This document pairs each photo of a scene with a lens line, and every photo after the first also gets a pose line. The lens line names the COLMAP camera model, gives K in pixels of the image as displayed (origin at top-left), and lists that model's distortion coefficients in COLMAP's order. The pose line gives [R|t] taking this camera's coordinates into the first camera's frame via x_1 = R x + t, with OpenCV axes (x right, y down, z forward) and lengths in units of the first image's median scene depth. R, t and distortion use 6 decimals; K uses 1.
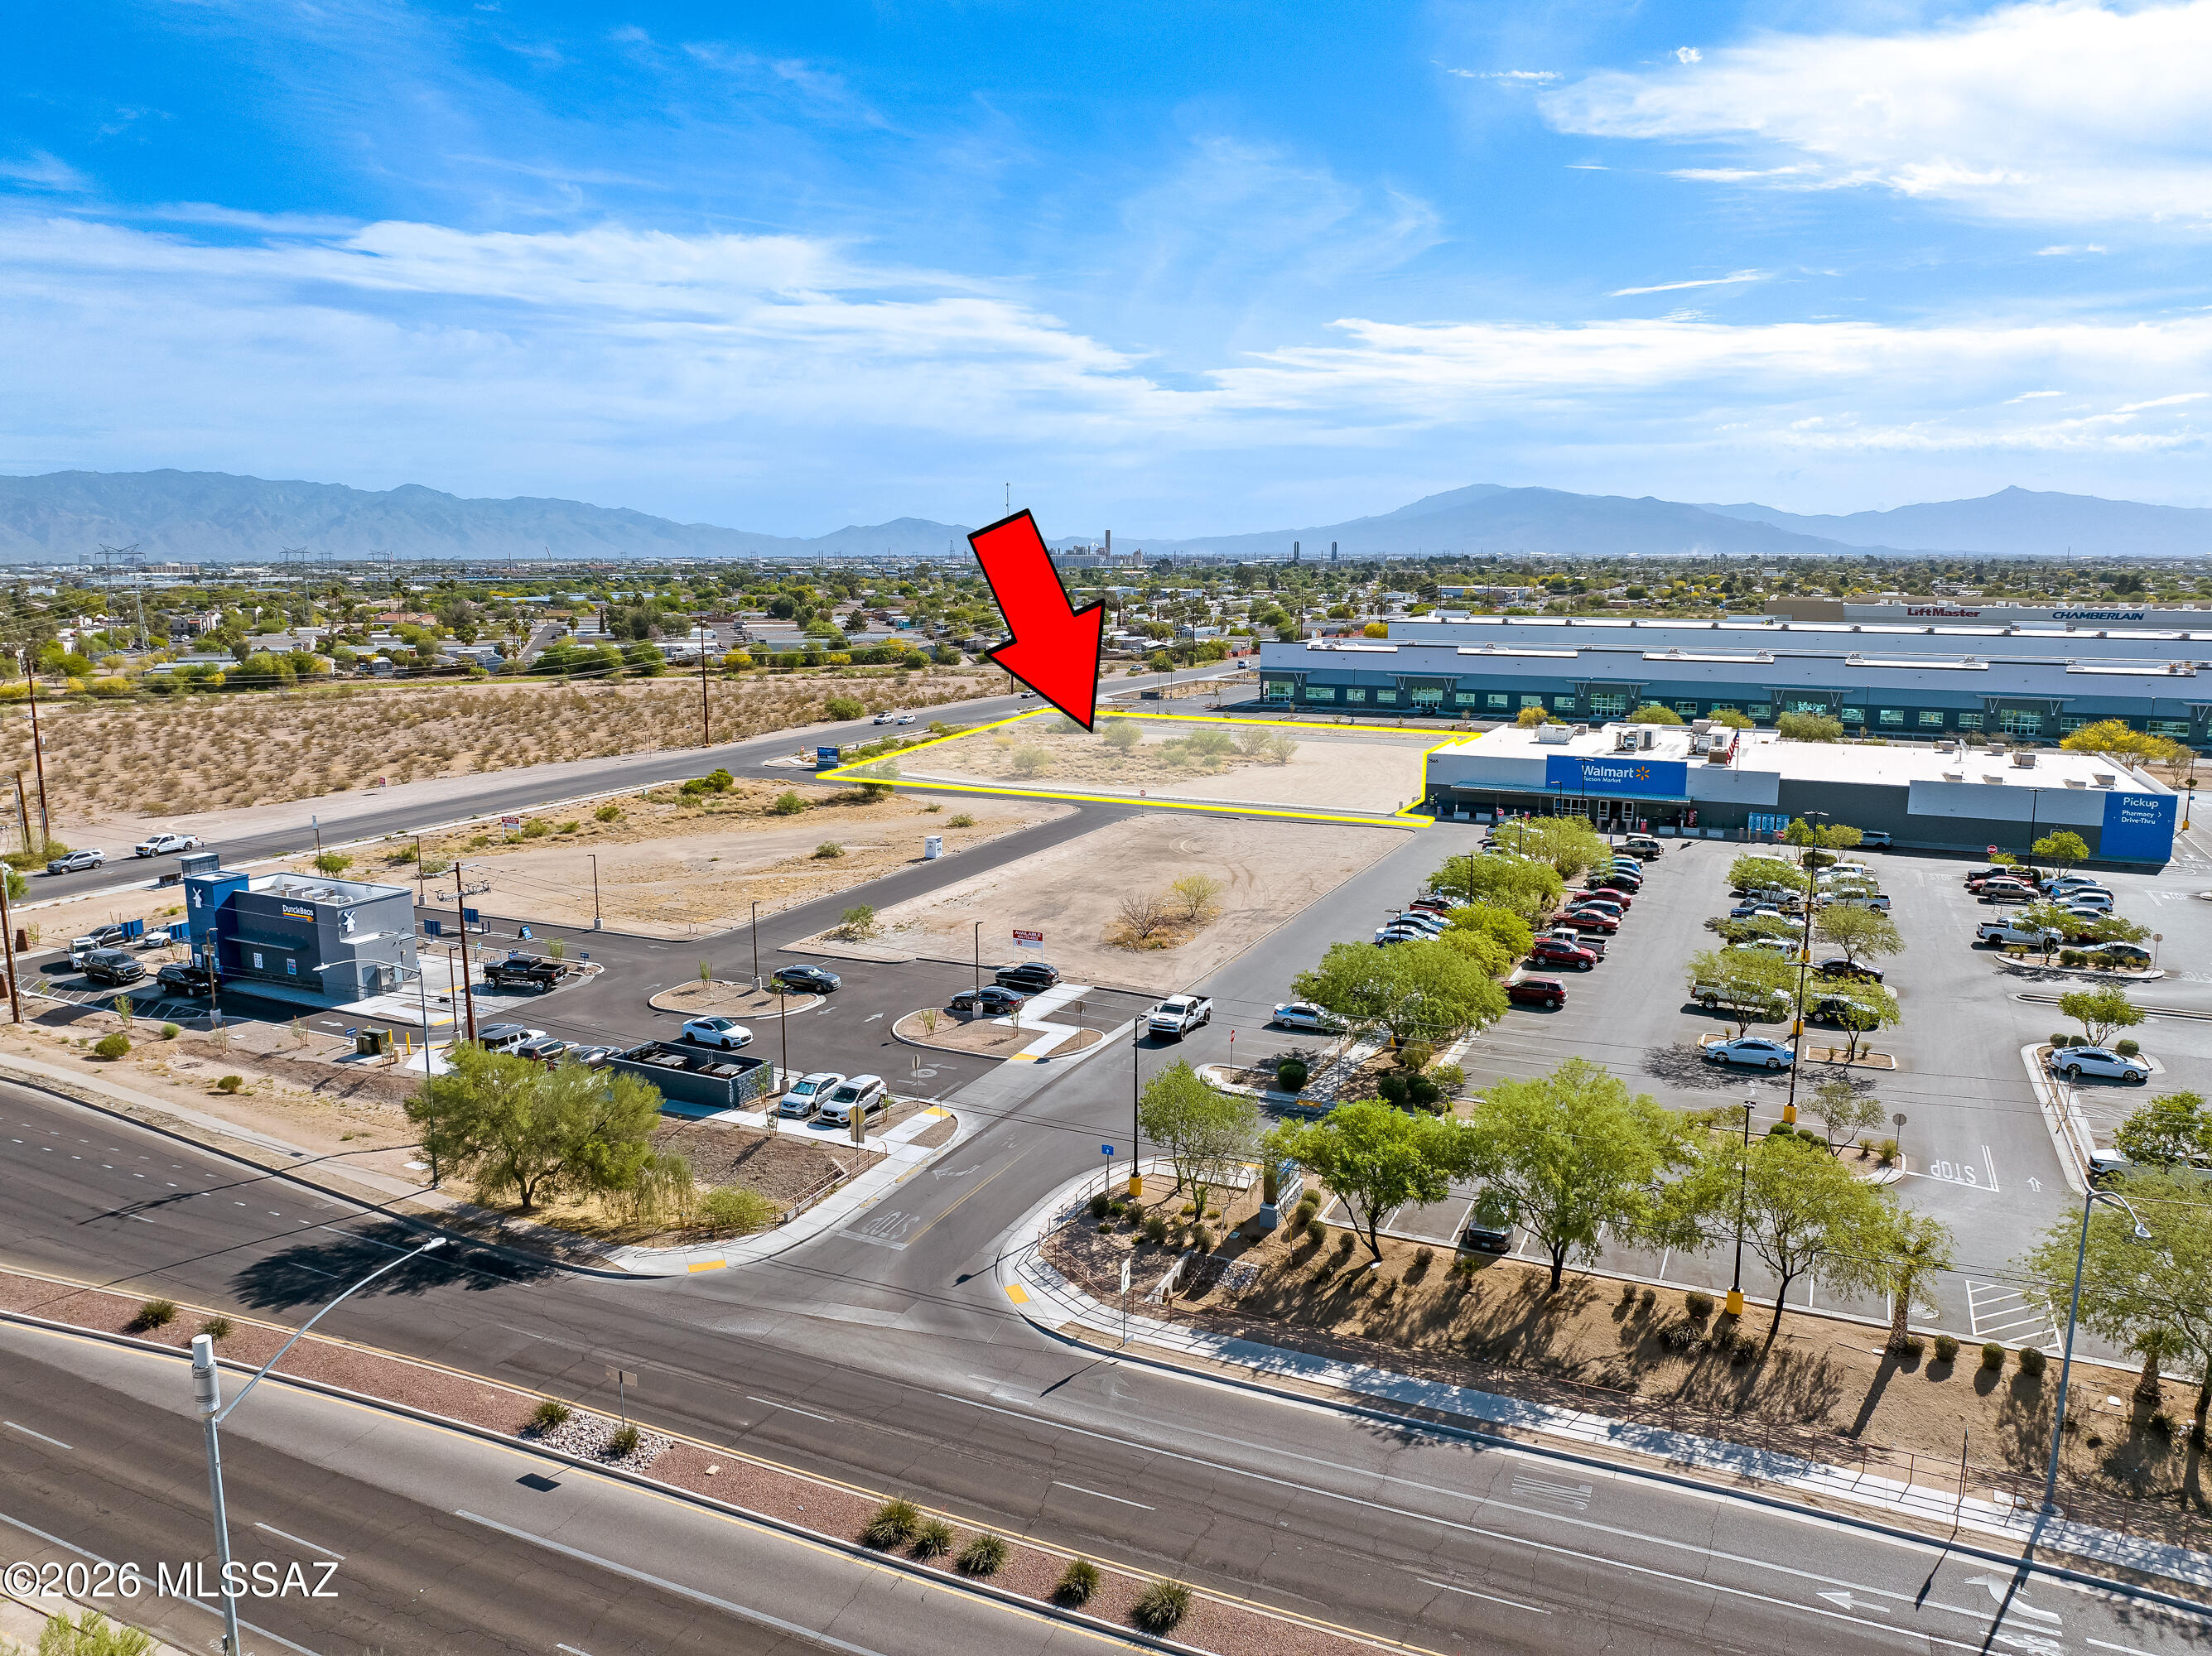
lens RADIAL K [[1538.9, 0, 1098.5], [0, 1538.9, 828.9], [0, 0, 1]] dist [-0.052170, 0.023079]
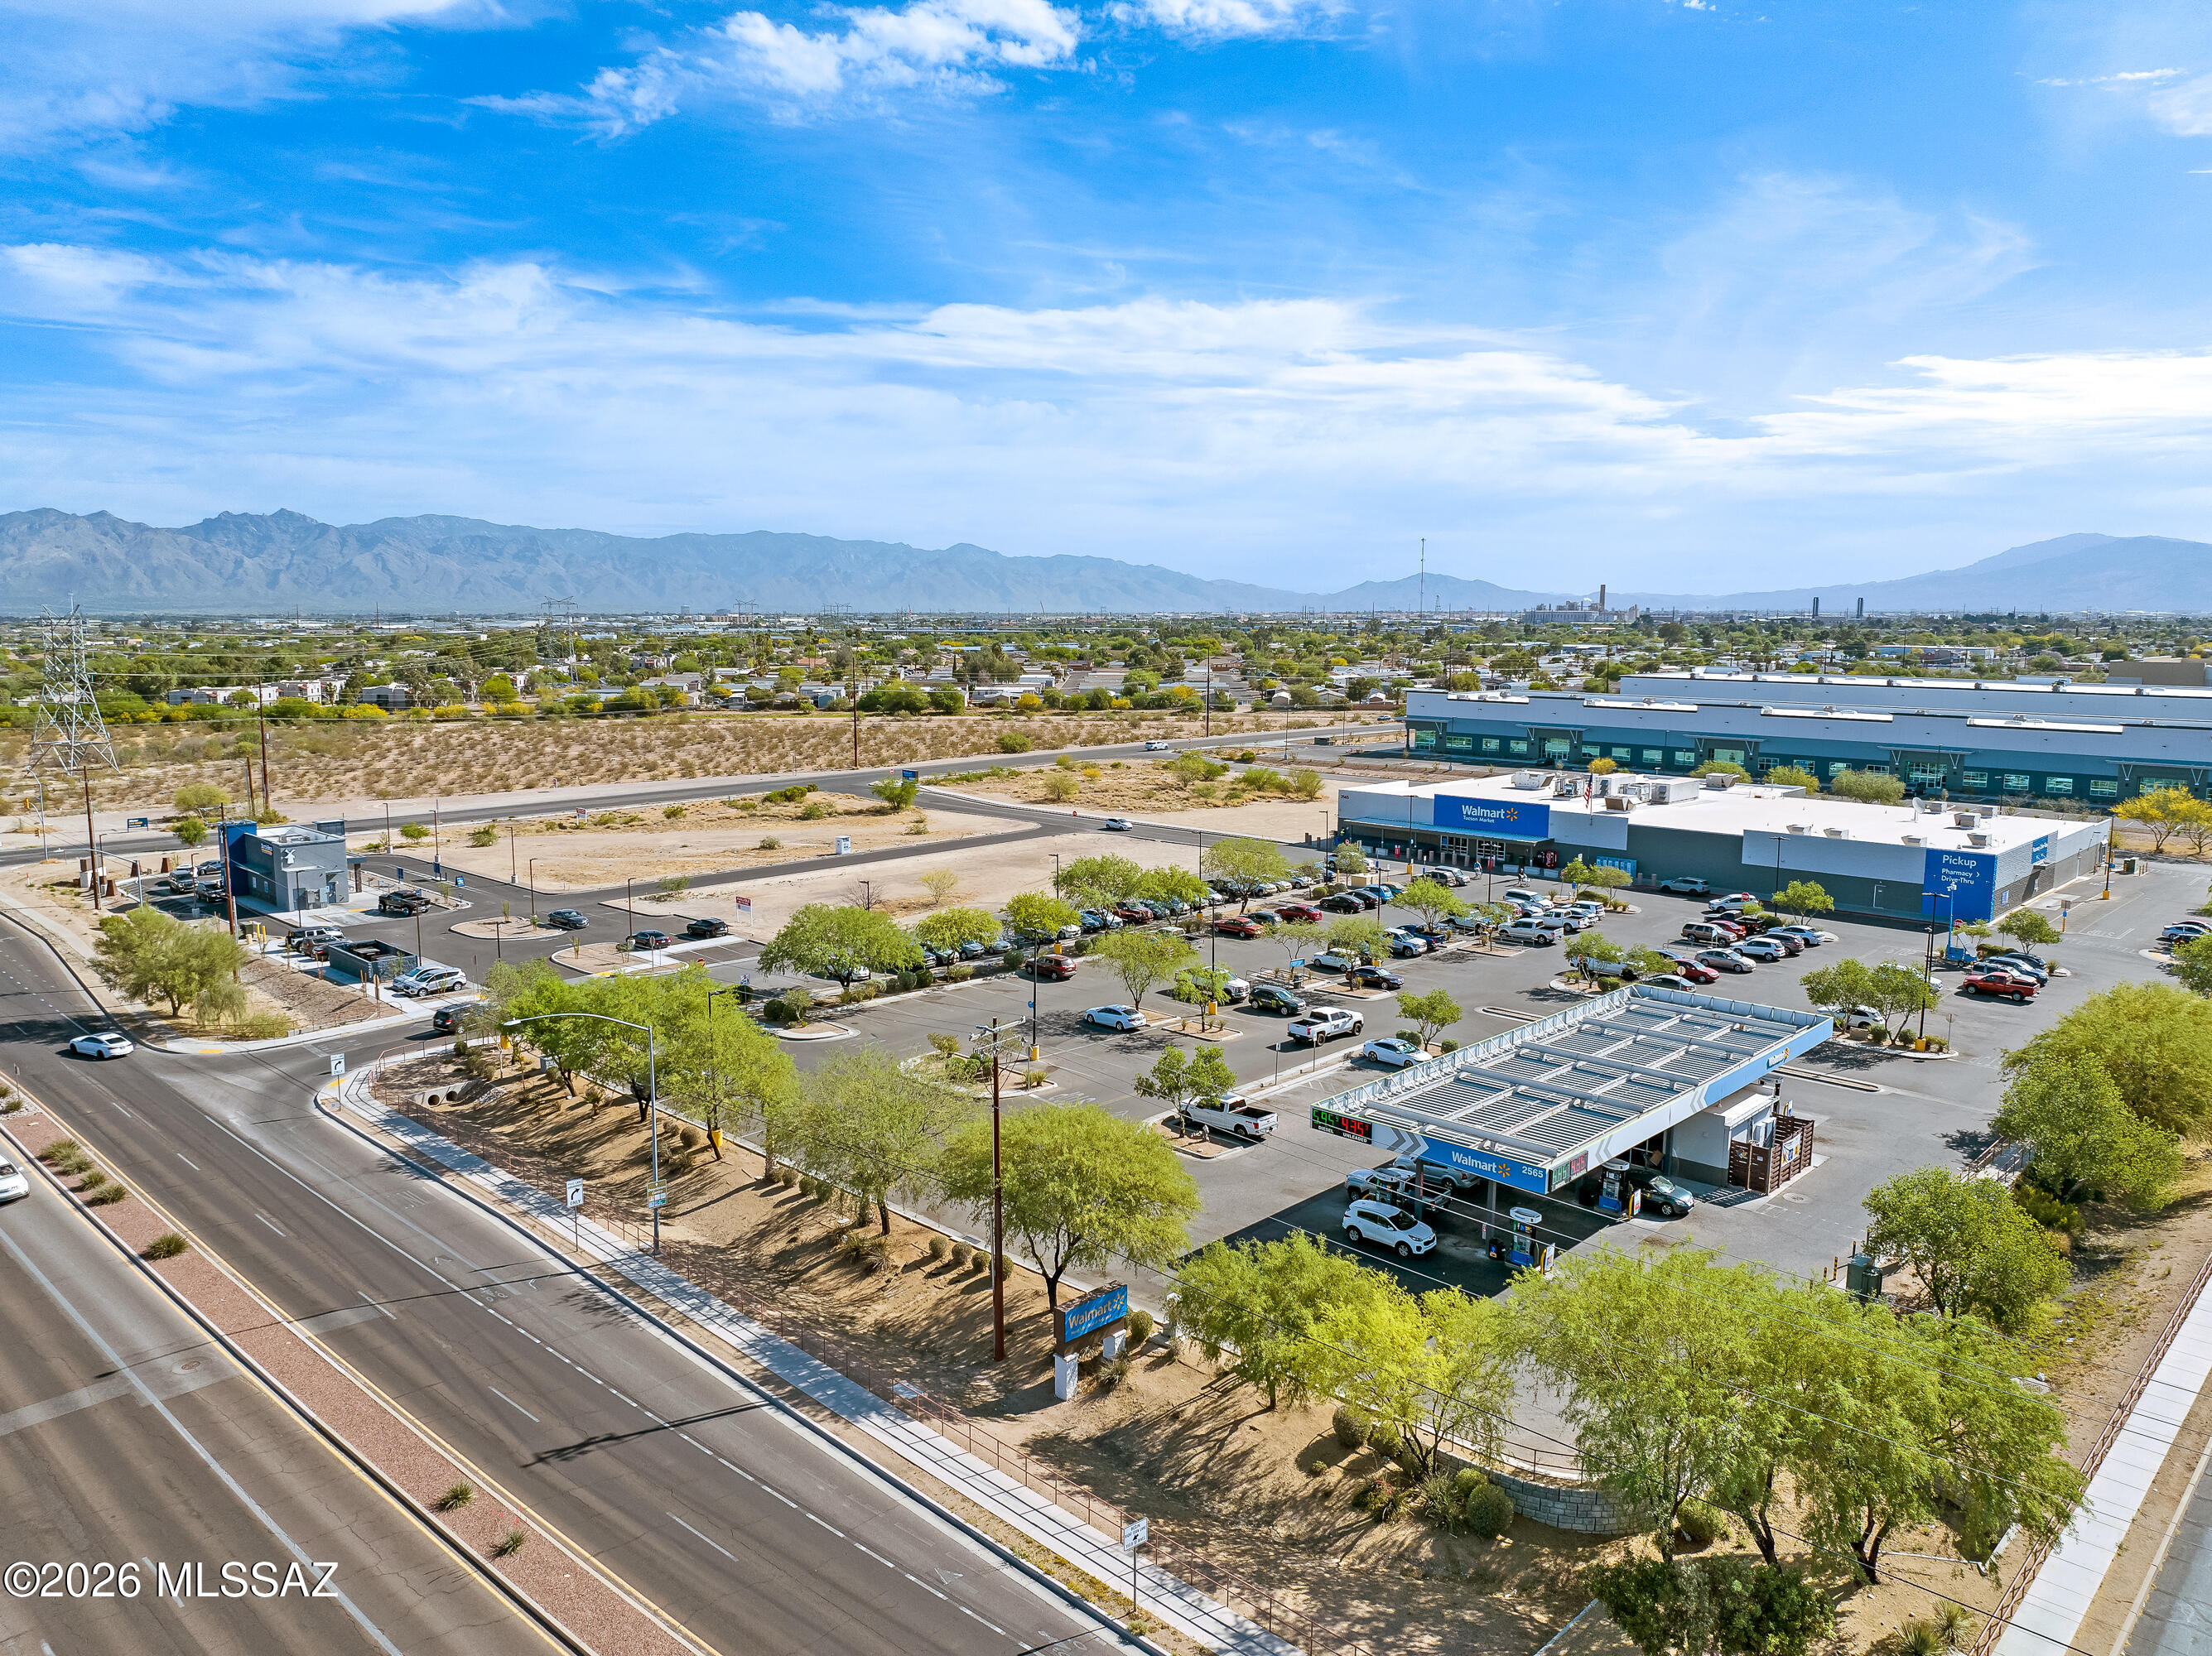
lens RADIAL K [[1538.9, 0, 1107.3], [0, 1538.9, 817.1], [0, 0, 1]] dist [-0.052170, 0.023079]
pose [[0.947886, 0.043858, -0.315578, 0.399790], [-0.057216, 0.997810, -0.033184, 0.015079], [0.313431, 0.049511, 0.948319, -0.075721]]
